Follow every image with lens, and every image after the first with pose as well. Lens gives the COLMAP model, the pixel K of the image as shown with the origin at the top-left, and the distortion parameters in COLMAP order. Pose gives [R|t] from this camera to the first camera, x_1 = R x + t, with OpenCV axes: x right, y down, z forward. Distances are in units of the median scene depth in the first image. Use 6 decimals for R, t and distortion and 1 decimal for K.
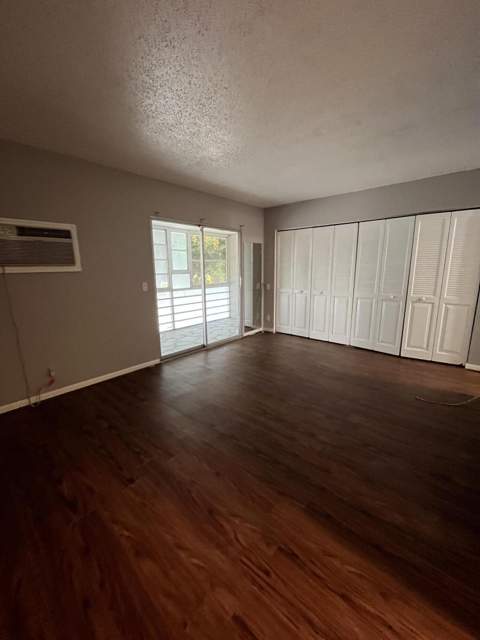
lens RADIAL K [[259.1, 0, 240.0], [0, 259.1, 320.0], [0, 0, 1]] dist [-0.000869, -0.000077]
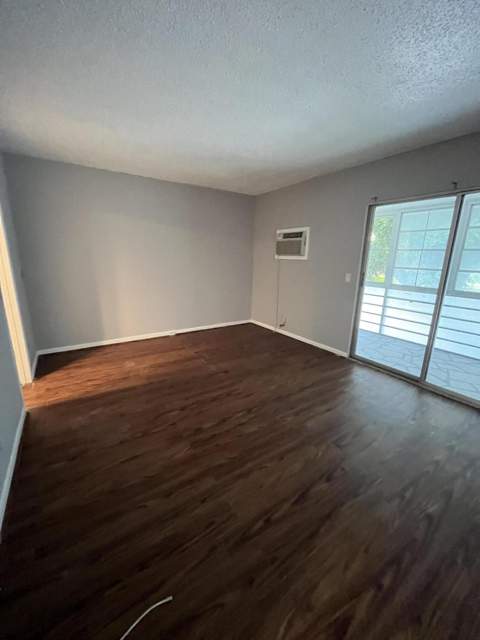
lens RADIAL K [[261.2, 0, 240.0], [0, 261.2, 320.0], [0, 0, 1]] dist [-0.005478, -0.000178]
pose [[-0.256503, 0.234093, -0.937767, 0.718875], [-0.209046, 0.933827, 0.290289, -0.175847], [0.943666, 0.270496, -0.190593, 0.819148]]
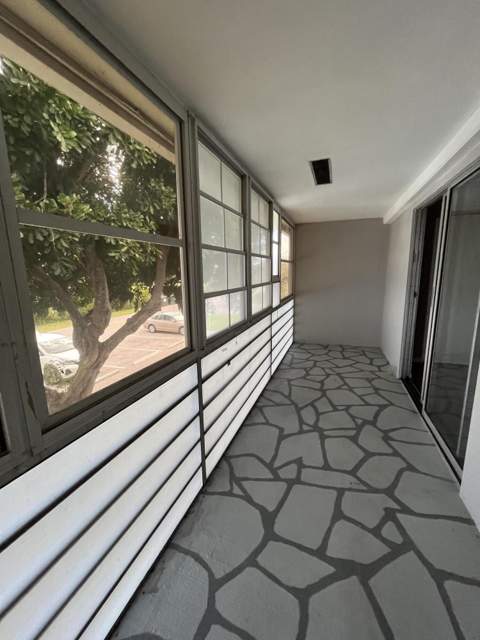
lens RADIAL K [[261.2, 0, 240.0], [0, 261.2, 320.0], [0, 0, 1]] dist [-0.005478, -0.000178]
pose [[0.933434, -0.075231, 0.350773, -0.351367], [0.079913, 0.996801, 0.001131, -0.163550], [-0.349736, 0.026976, 0.936460, 0.795036]]
